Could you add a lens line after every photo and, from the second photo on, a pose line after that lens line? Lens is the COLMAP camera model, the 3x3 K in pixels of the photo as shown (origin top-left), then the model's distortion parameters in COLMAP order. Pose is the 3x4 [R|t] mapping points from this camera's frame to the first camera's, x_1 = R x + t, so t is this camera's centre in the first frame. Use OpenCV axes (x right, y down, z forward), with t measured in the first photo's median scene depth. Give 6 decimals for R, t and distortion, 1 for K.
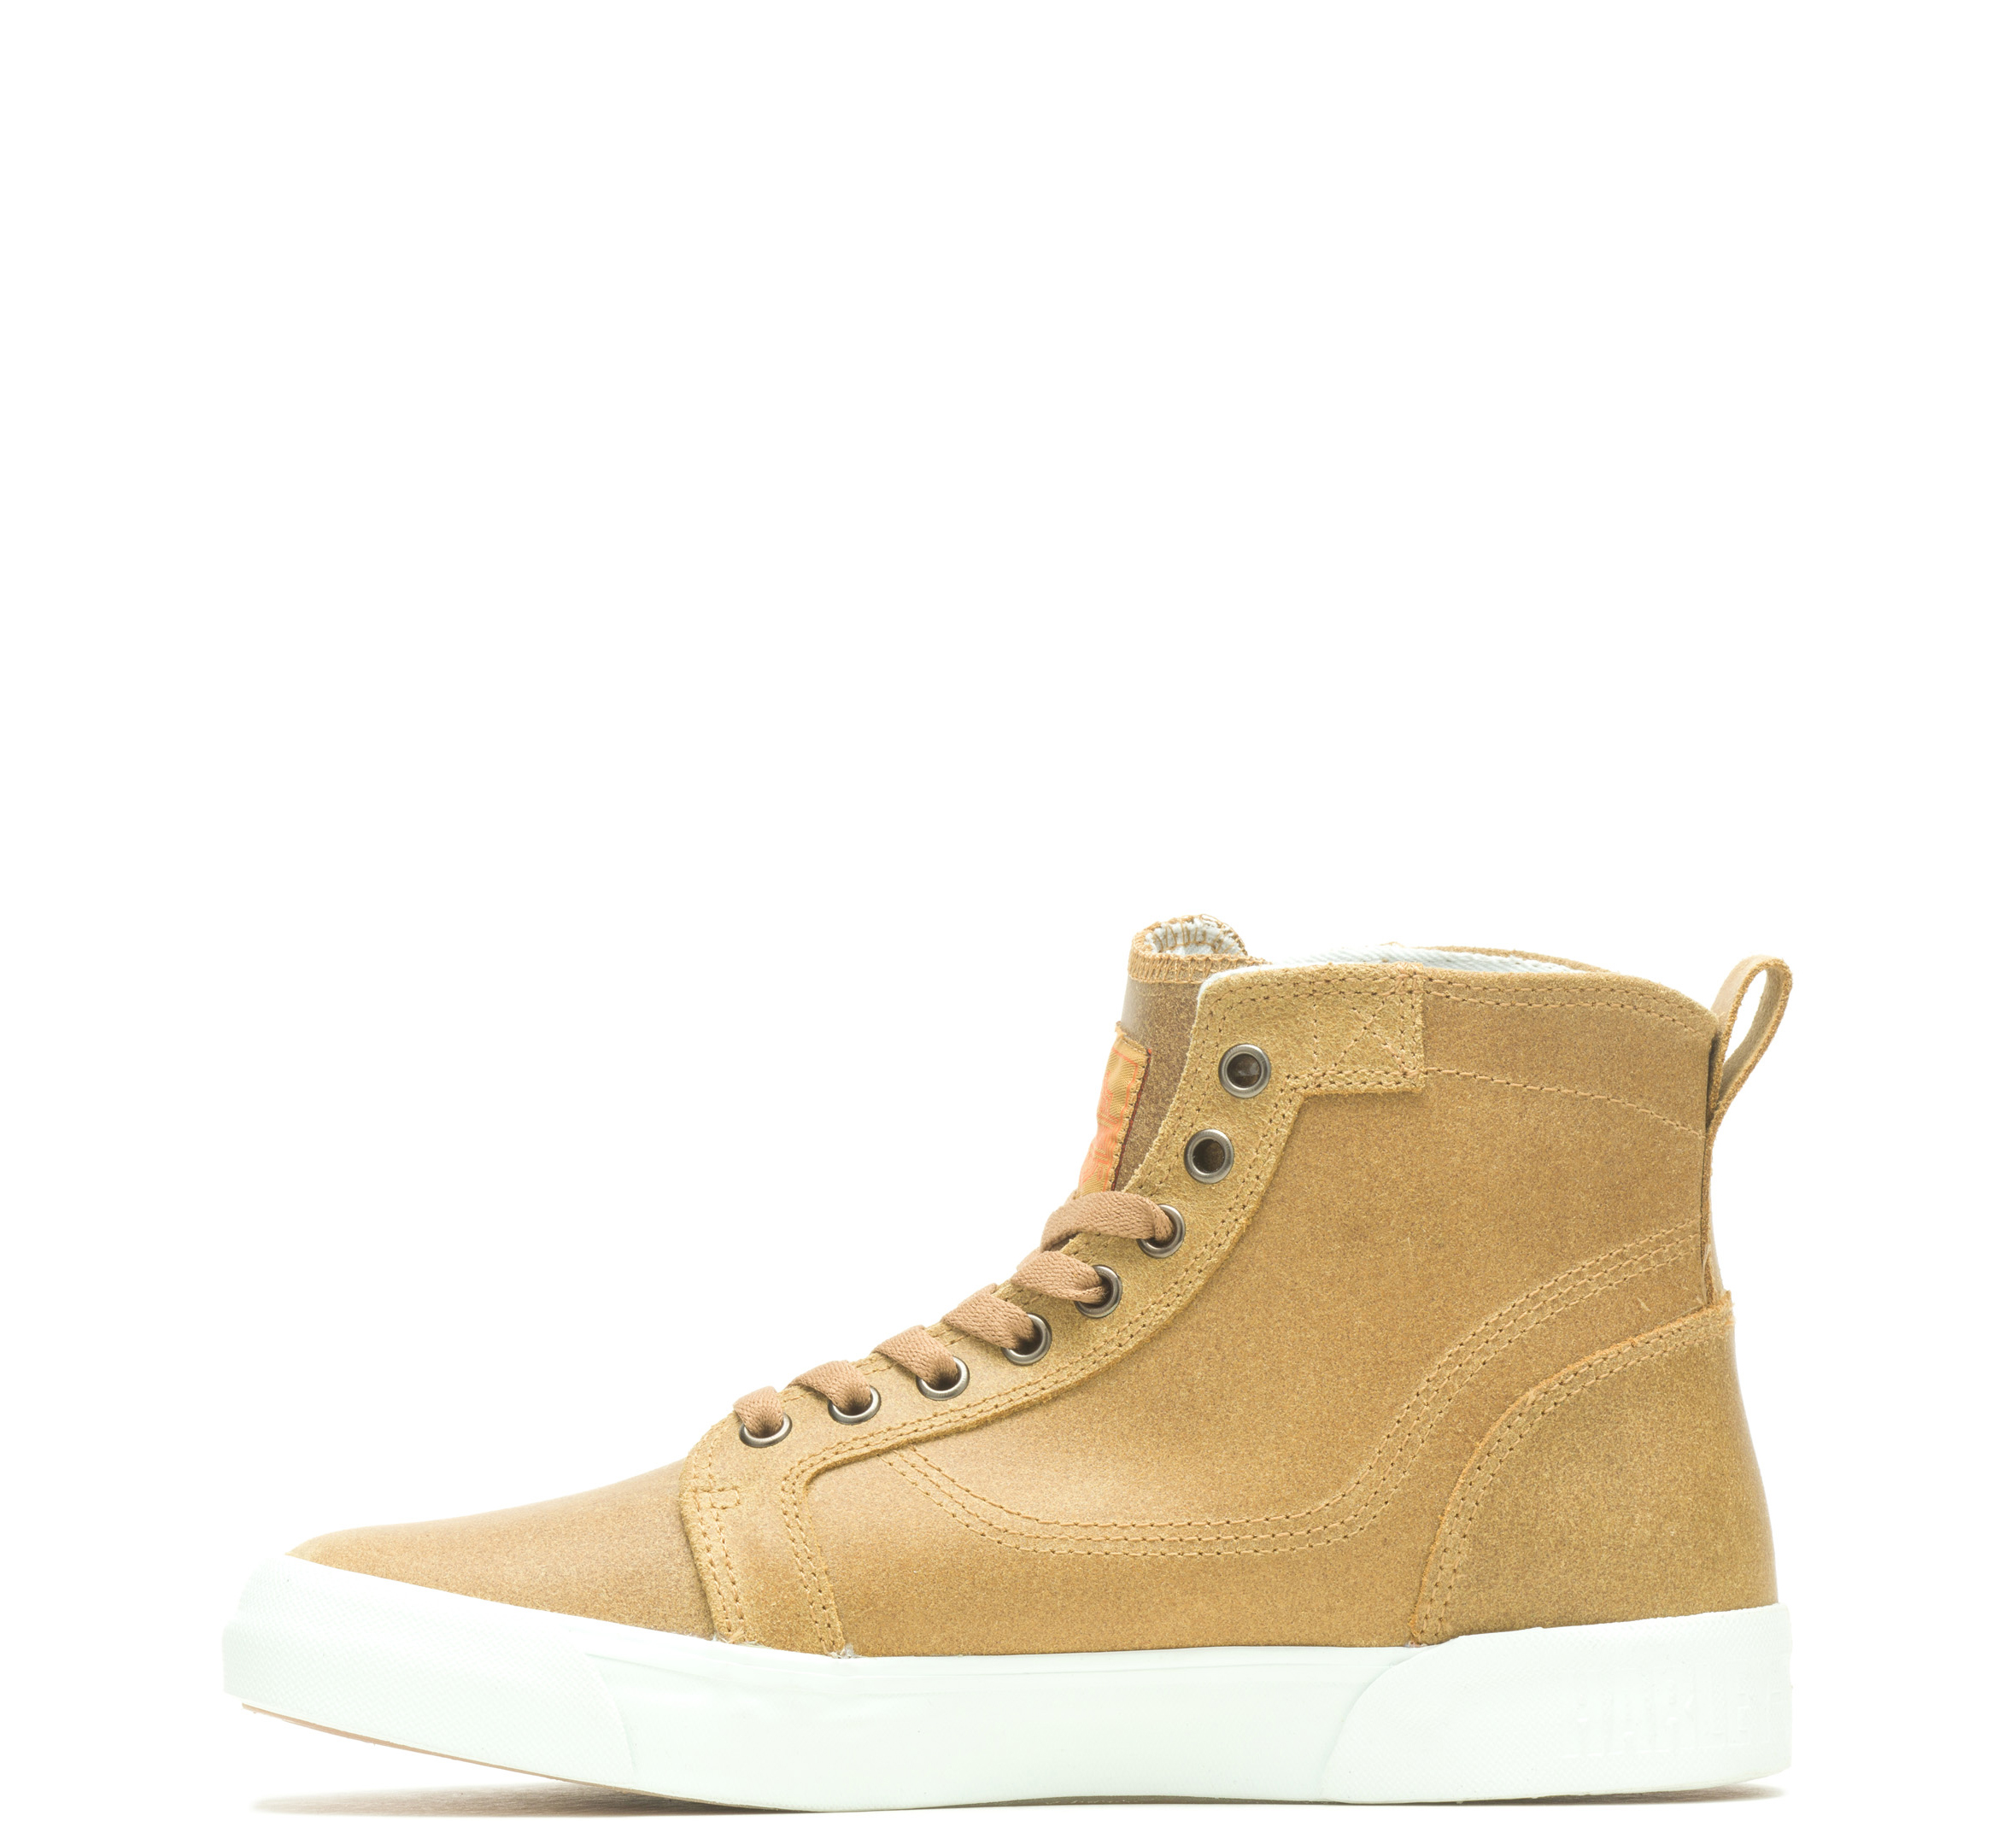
lens RADIAL K [[10023.0, 0, 1008.0], [0, 10023.0, 910.5], [0, 0, 1]] dist [0.167810, -6.697047]
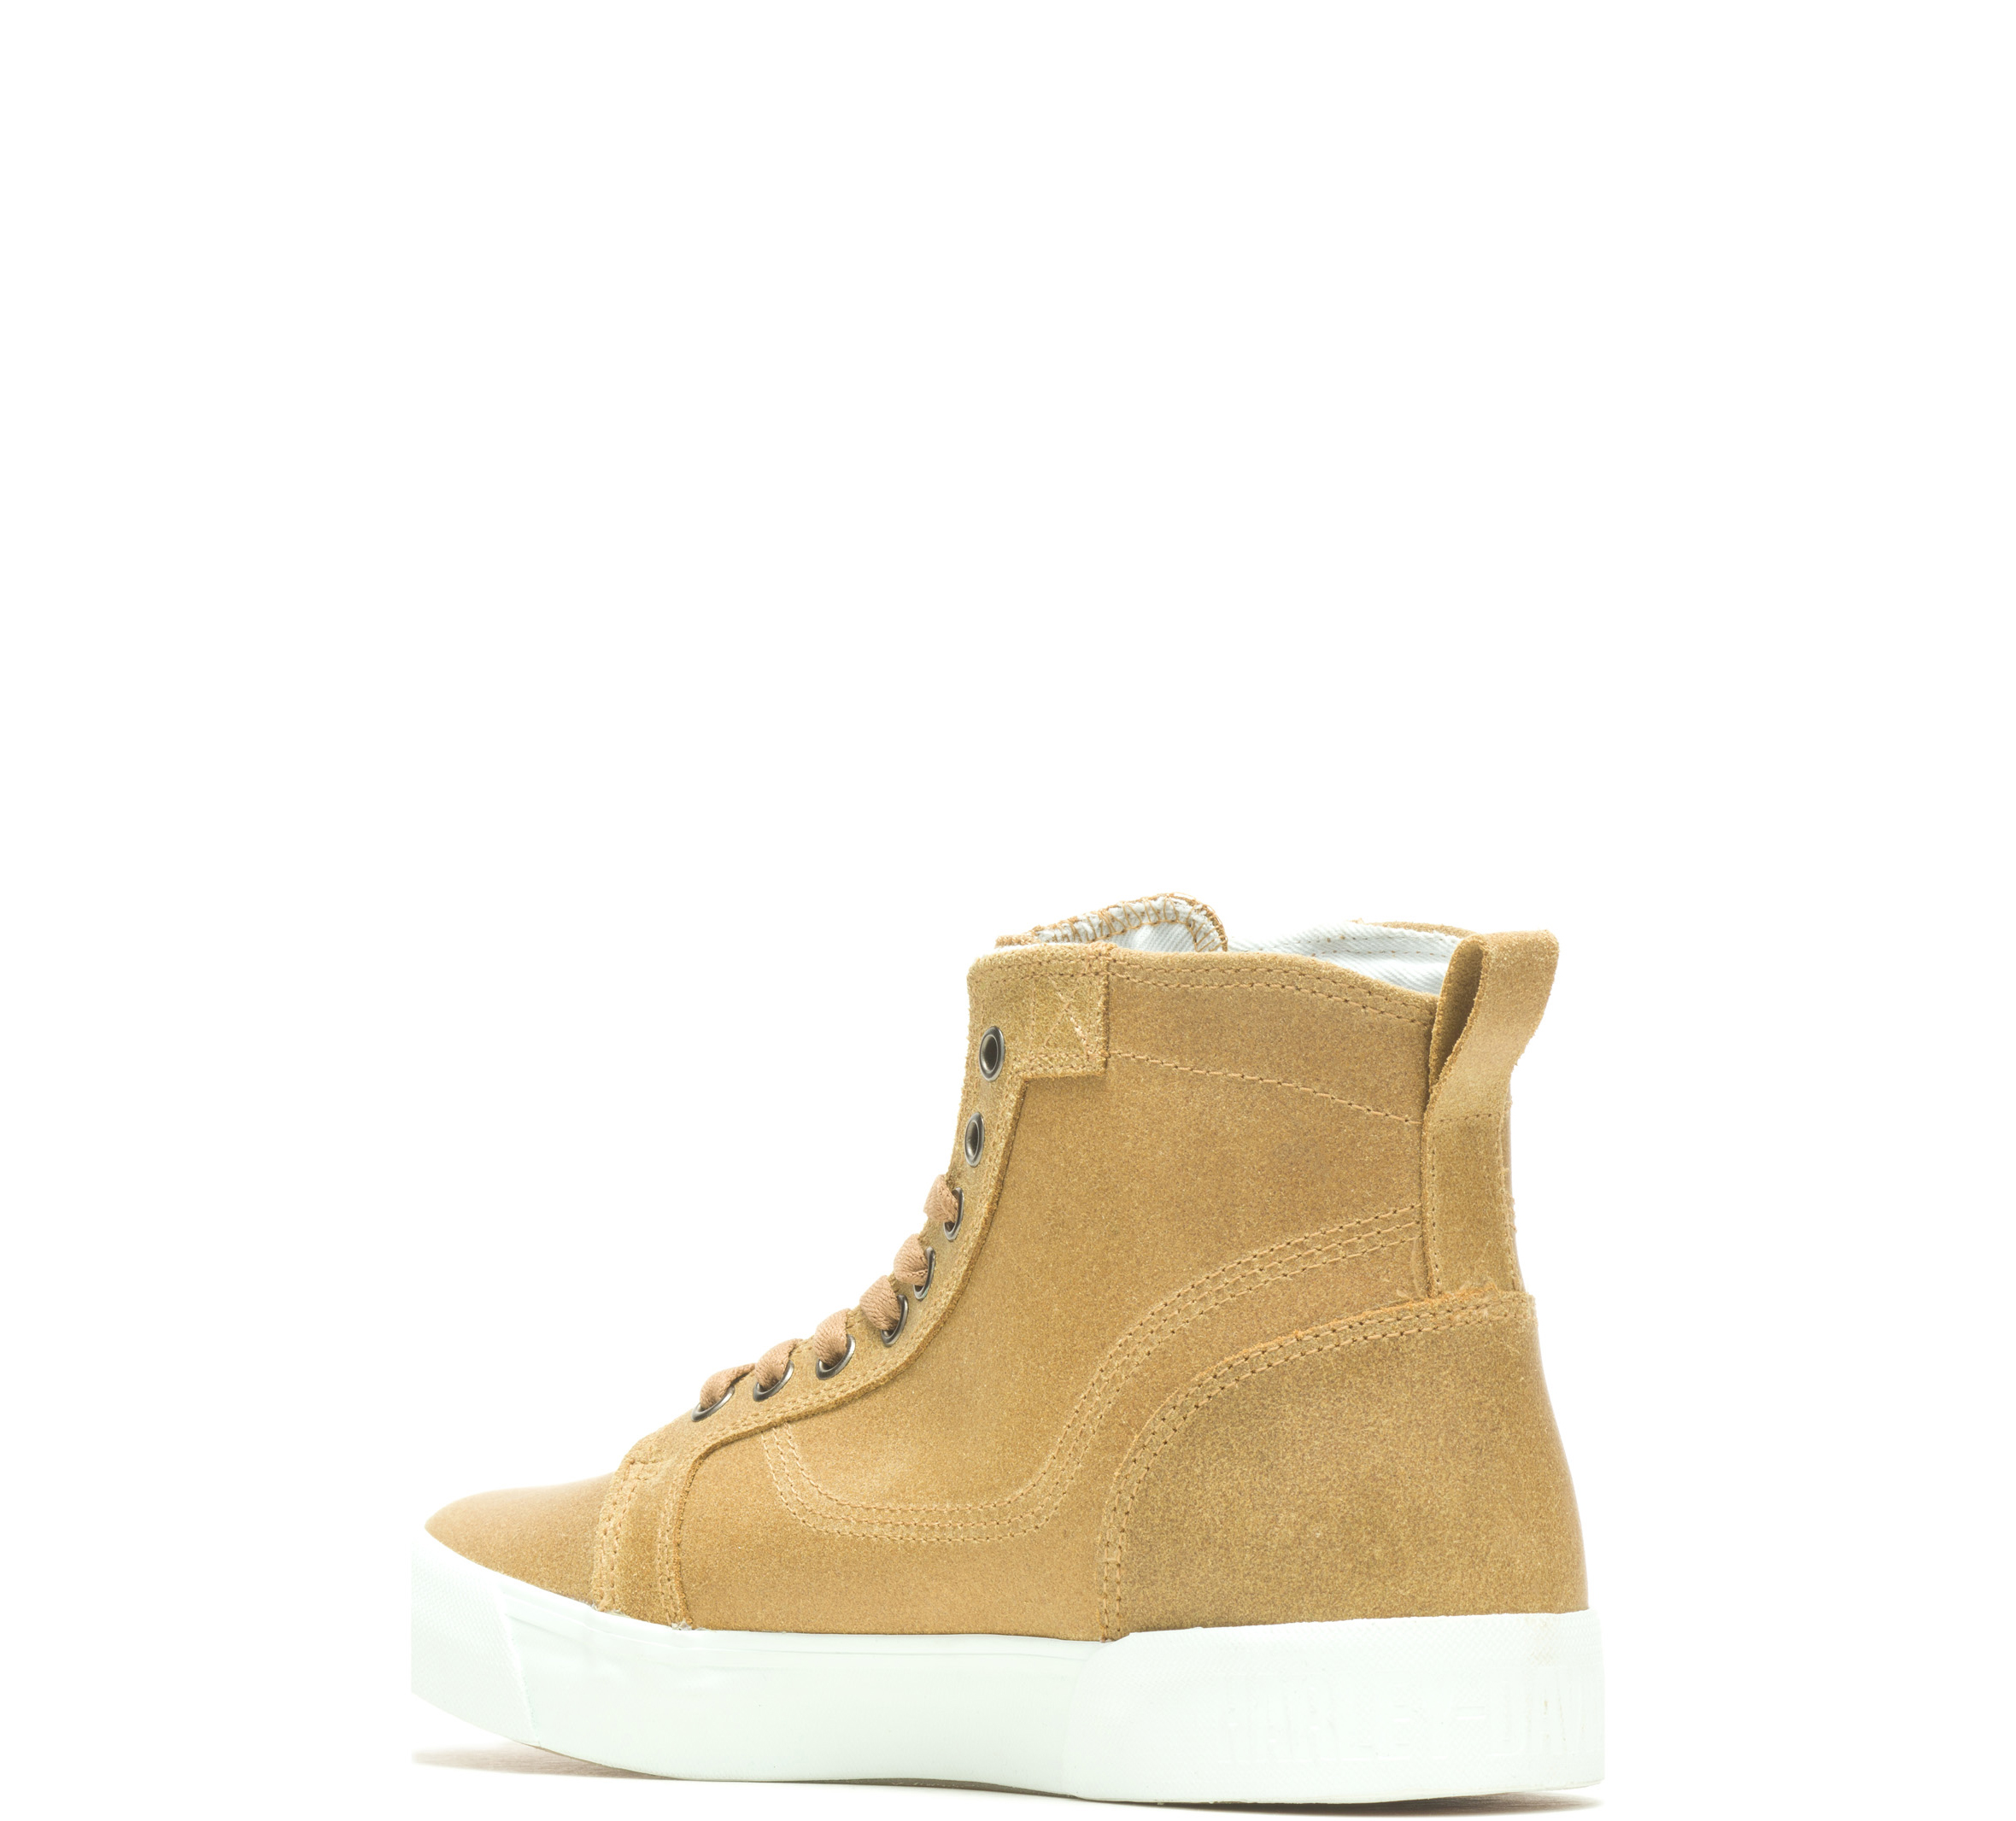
lens RADIAL K [[10023.0, 0, 1008.0], [0, 10023.0, 910.5], [0, 0, 1]] dist [0.167810, -6.697047]
pose [[0.712230, -0.010119, -0.701873, 0.721095], [0.017050, 0.999850, 0.002886, -0.001009], [0.701739, -0.014022, 0.712296, 0.296106]]
